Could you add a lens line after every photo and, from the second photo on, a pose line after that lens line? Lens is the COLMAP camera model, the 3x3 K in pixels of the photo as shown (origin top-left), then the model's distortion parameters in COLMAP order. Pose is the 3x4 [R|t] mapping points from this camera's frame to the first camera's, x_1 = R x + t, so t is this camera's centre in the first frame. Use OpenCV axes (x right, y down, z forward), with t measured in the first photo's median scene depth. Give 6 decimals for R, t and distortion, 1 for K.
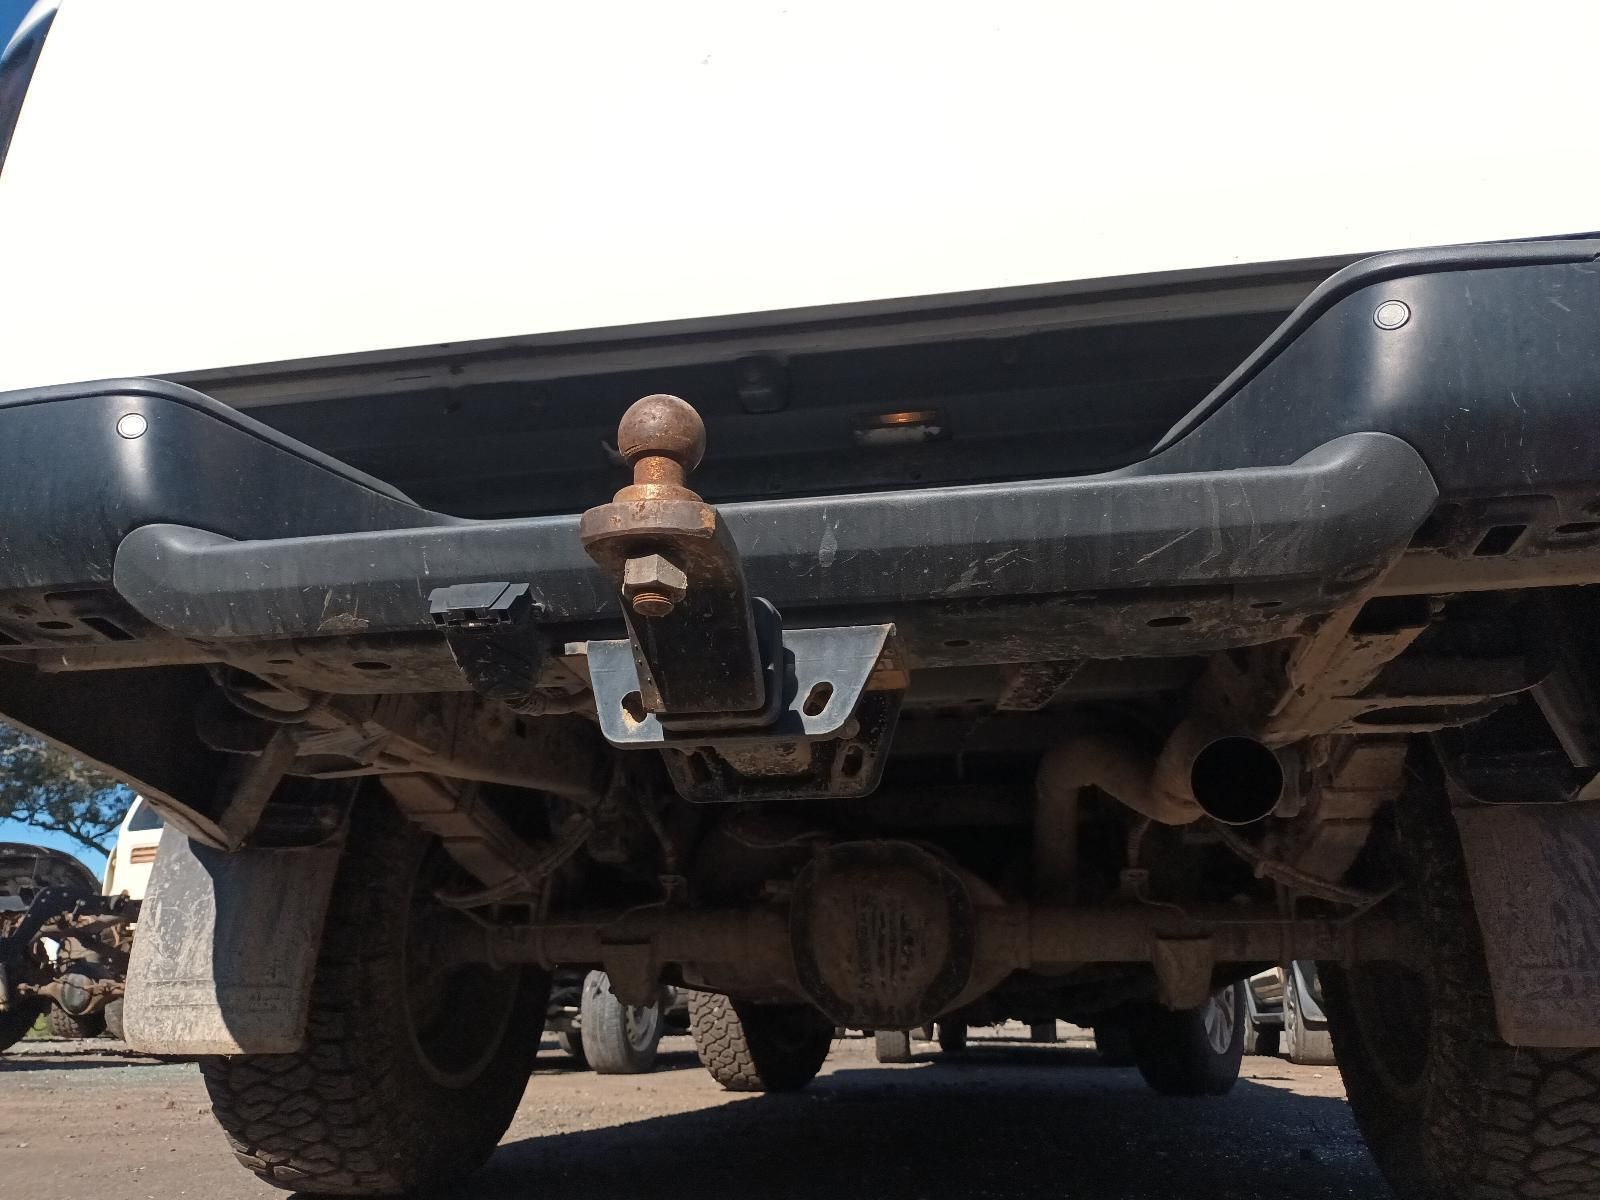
lens RADIAL K [[1268.8, 0, 805.7], [0, 1268.8, 599.4], [0, 0, 1]] dist [0.063005, -0.035265]
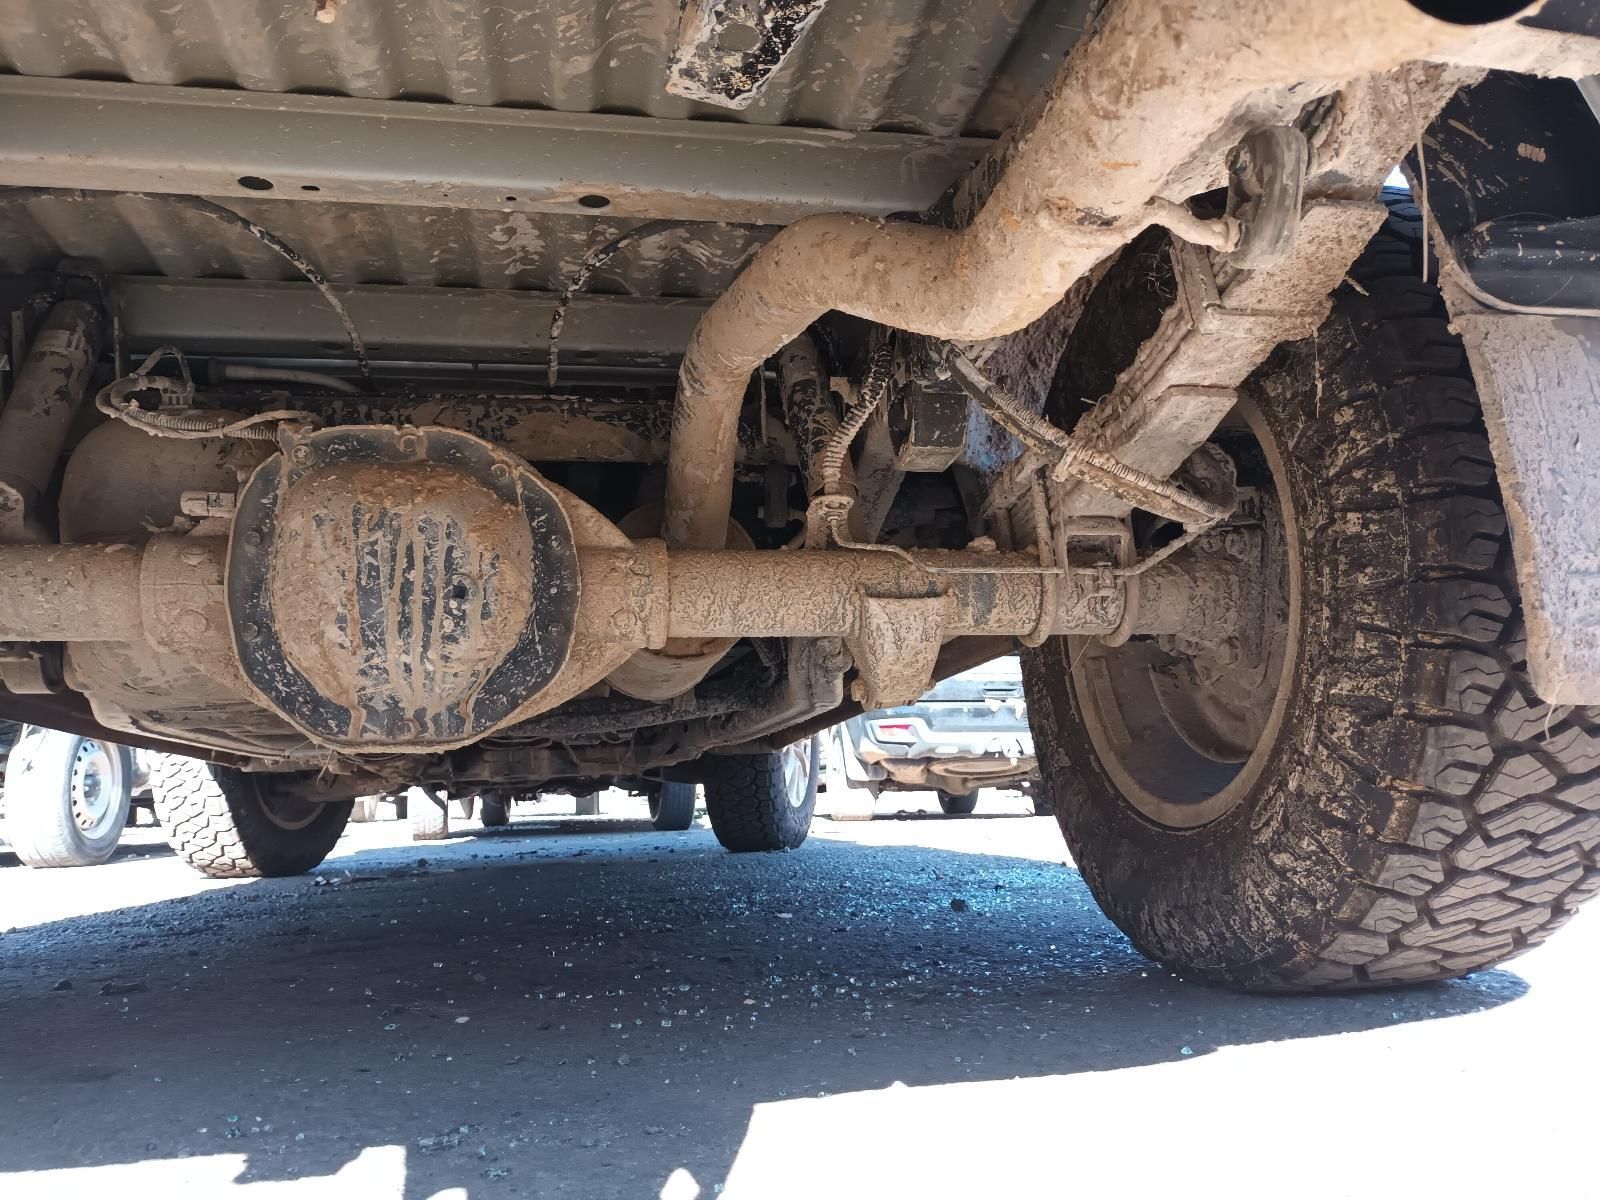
lens RADIAL K [[1268.8, 0, 797.9], [0, 1268.8, 590.2], [0, 0, 1]] dist [0.063005, -0.035265]
pose [[0.941870, 0.022244, 0.335241, 0.033874], [-0.073825, 0.987122, 0.141915, 0.176047], [-0.327767, -0.158415, 0.931383, 0.433393]]
